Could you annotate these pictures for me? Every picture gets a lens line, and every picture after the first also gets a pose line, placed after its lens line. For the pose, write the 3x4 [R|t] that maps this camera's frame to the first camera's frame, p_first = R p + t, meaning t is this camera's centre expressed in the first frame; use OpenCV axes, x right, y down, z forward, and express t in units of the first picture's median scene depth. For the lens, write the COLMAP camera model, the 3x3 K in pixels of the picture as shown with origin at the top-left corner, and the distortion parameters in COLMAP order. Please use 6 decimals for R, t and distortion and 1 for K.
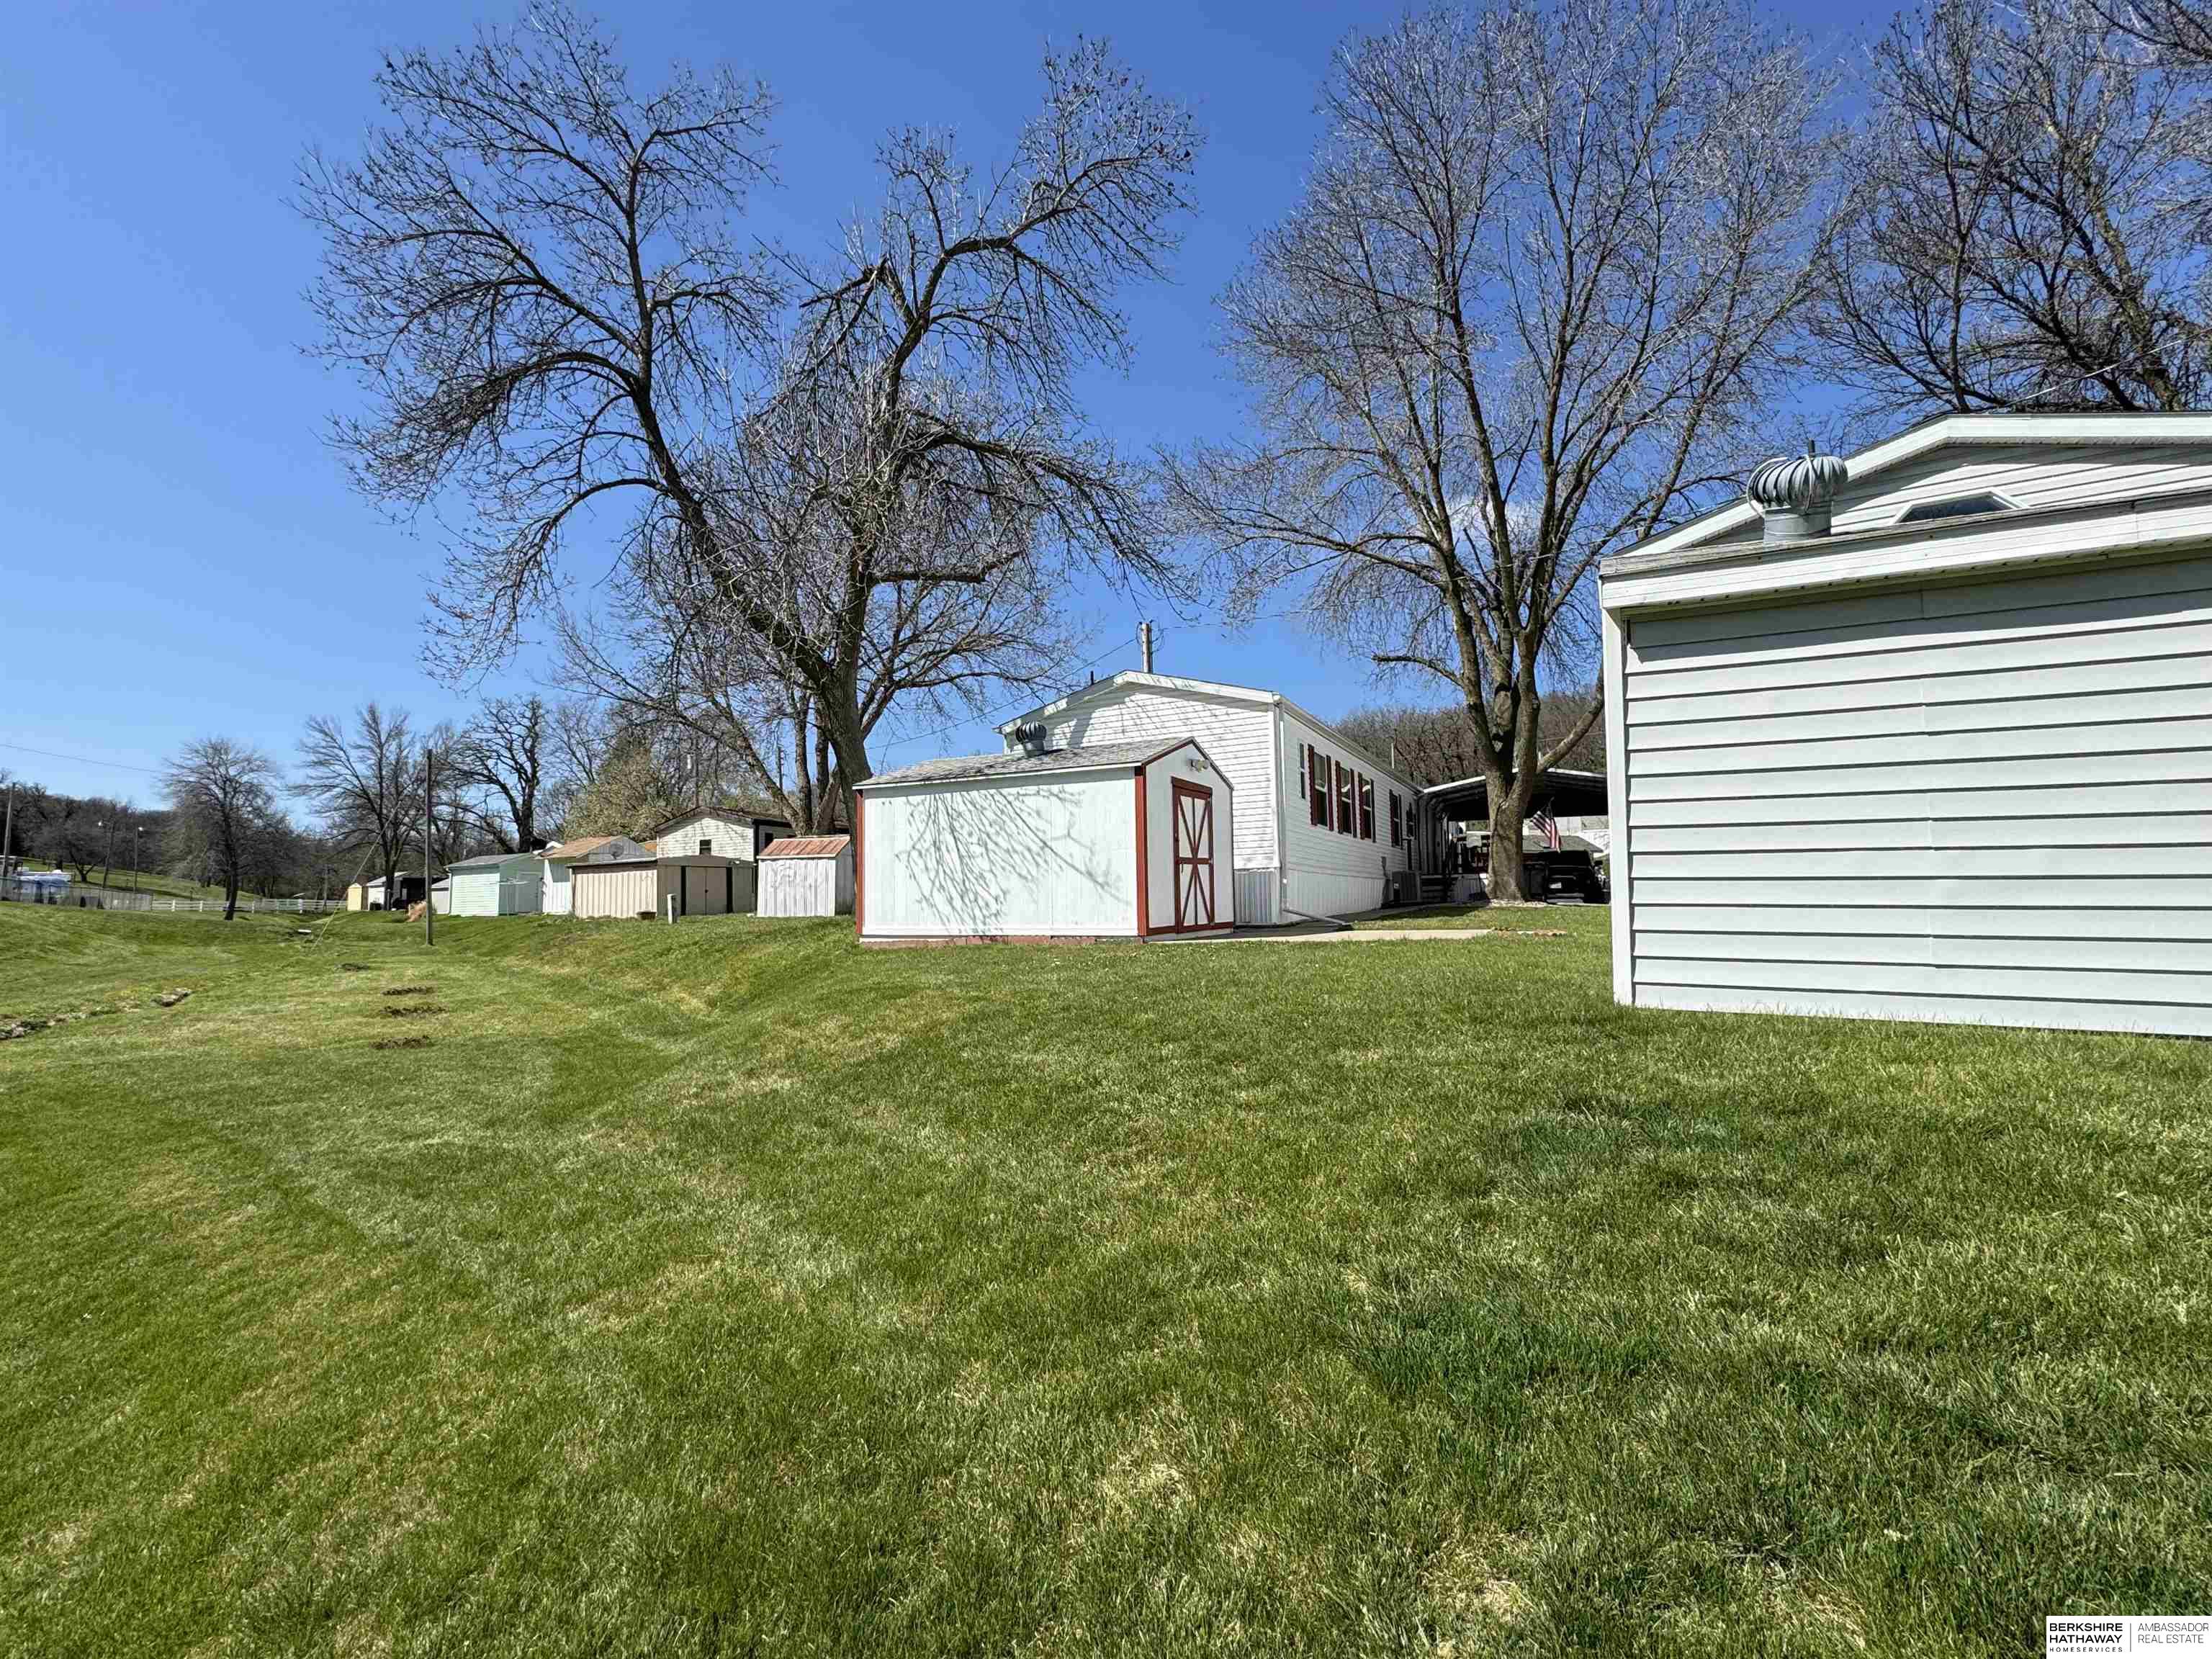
lens RADIAL K [[946.8, 0, 1100.3], [0, 946.8, 835.8], [0, 0, 1]] dist [-0.003215, 0.000638]
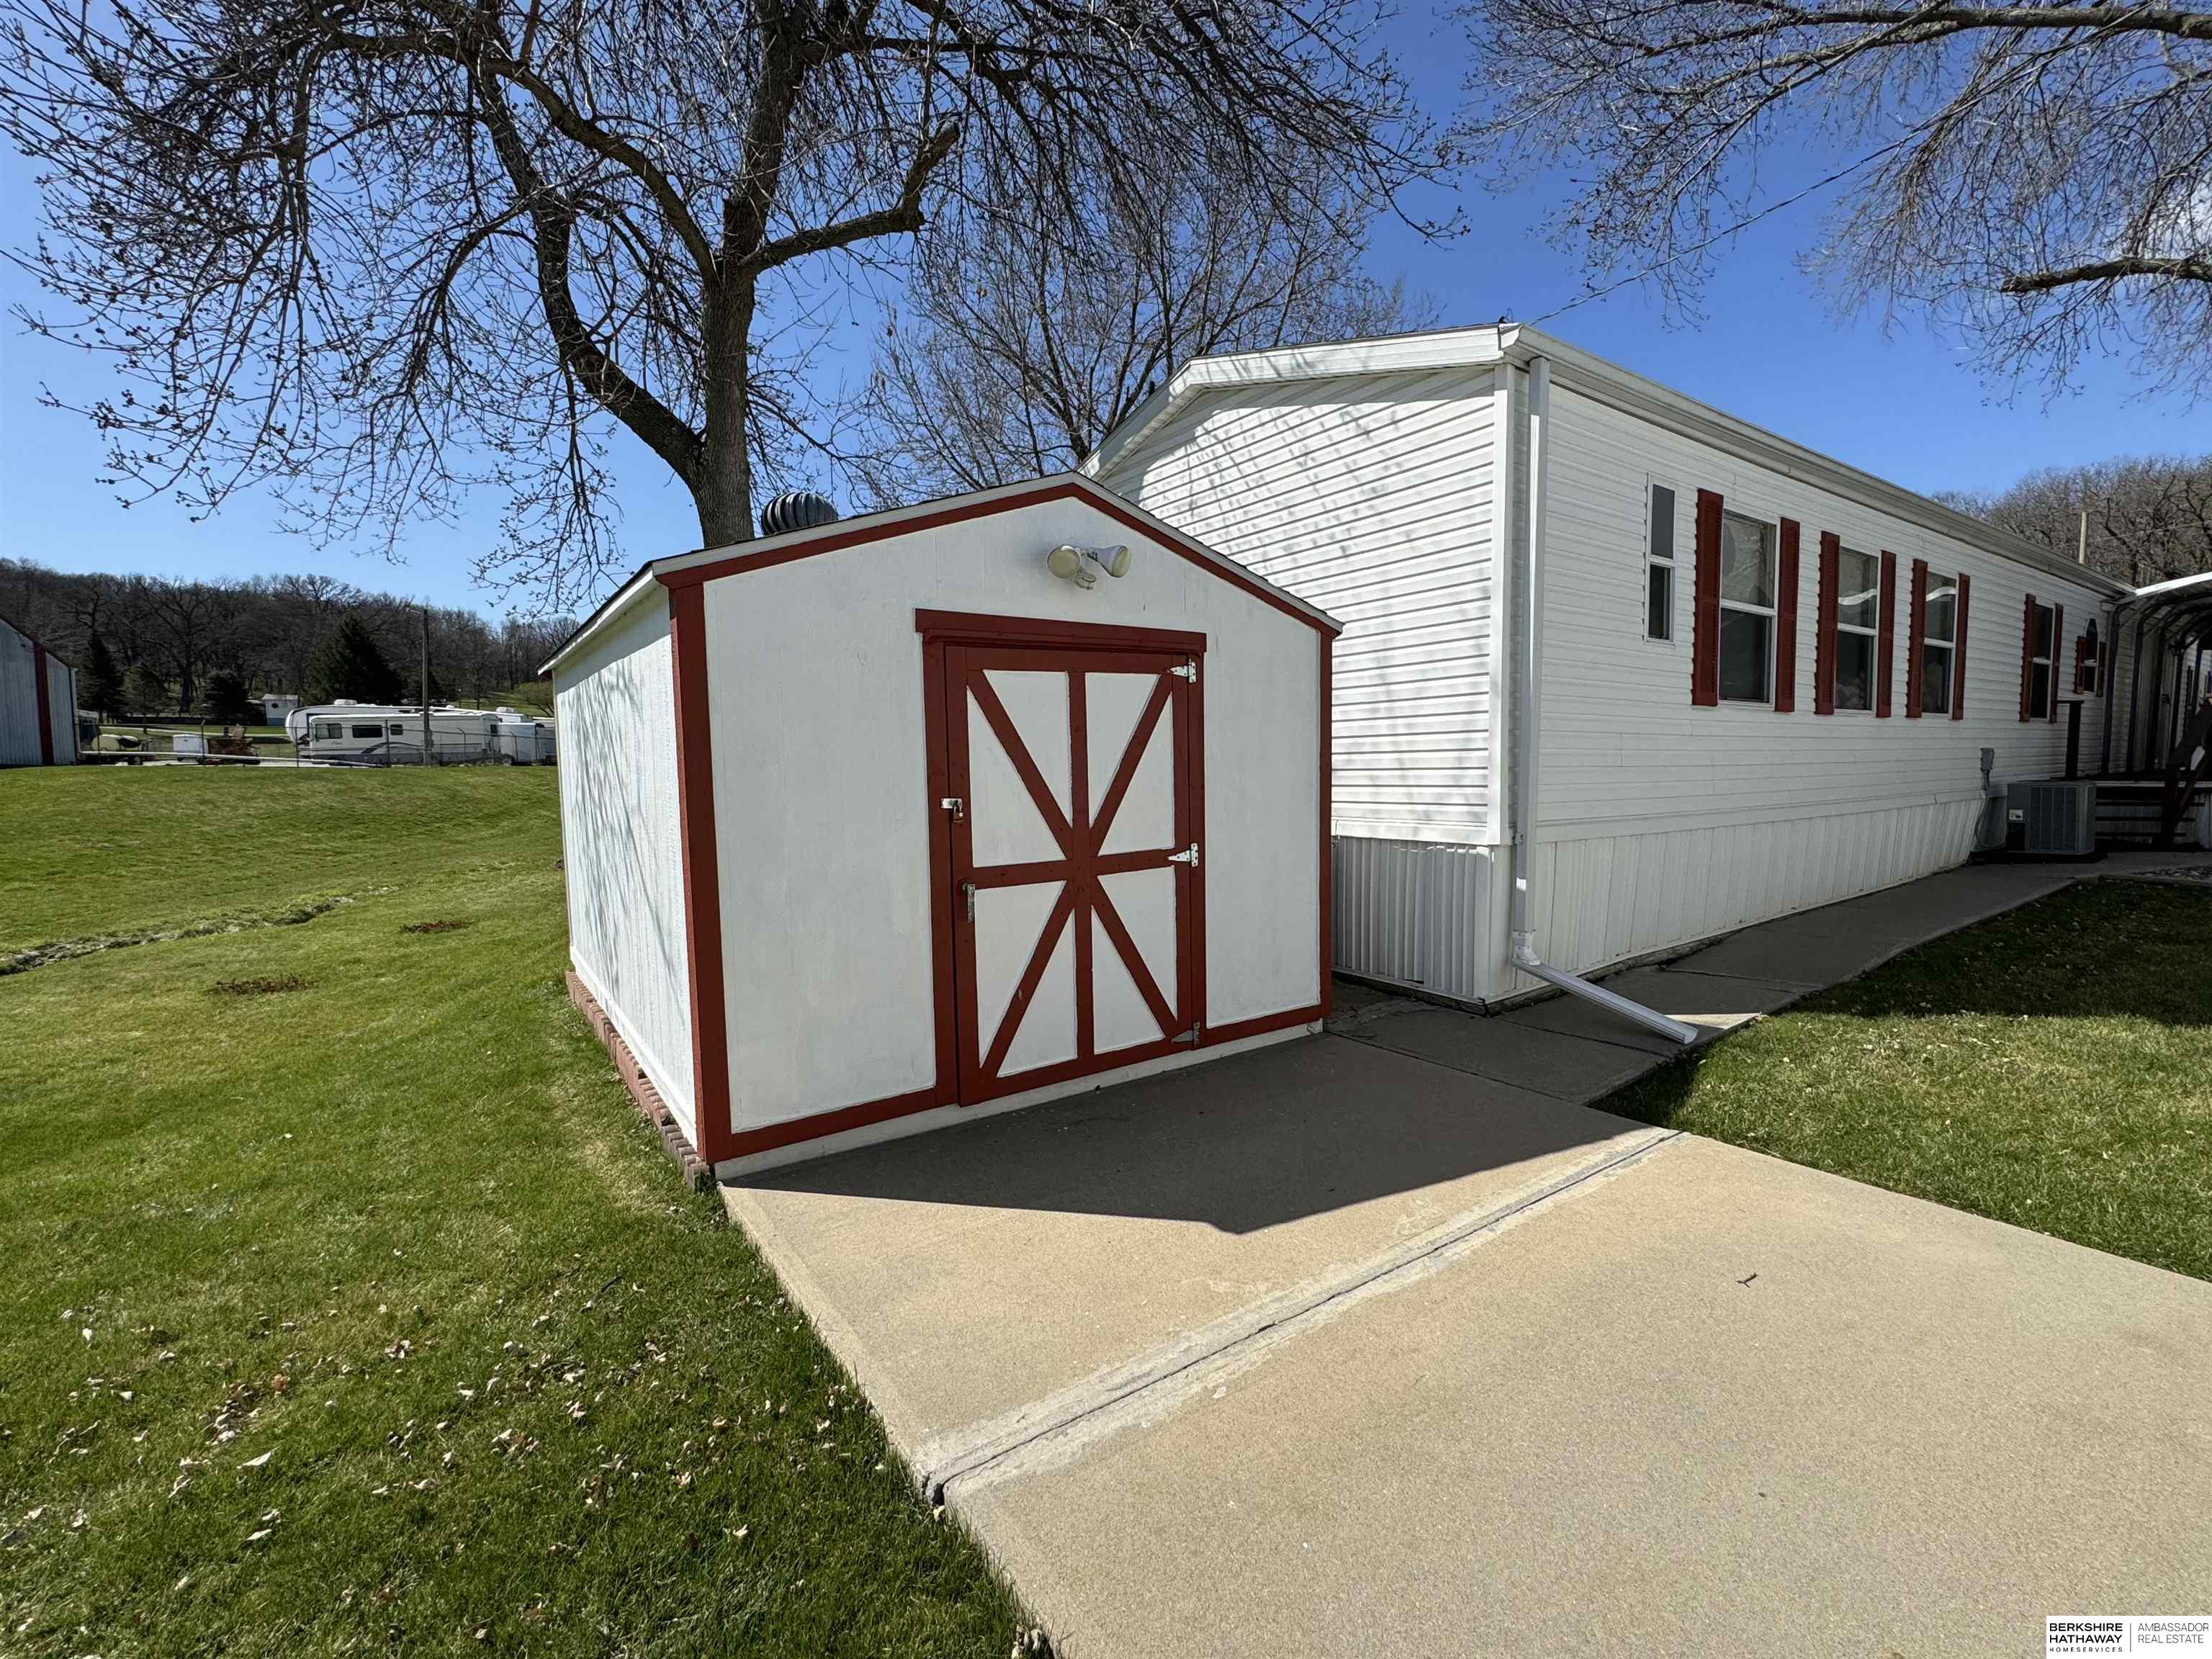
lens RADIAL K [[946.8, 0, 1108.8], [0, 946.8, 821.2], [0, 0, 1]] dist [-0.003215, 0.000638]
pose [[0.877590, 0.041578, -0.477605, 0.210702], [0.030258, 0.989442, 0.141734, -0.028002], [0.478455, -0.138836, 0.867067, 0.575369]]
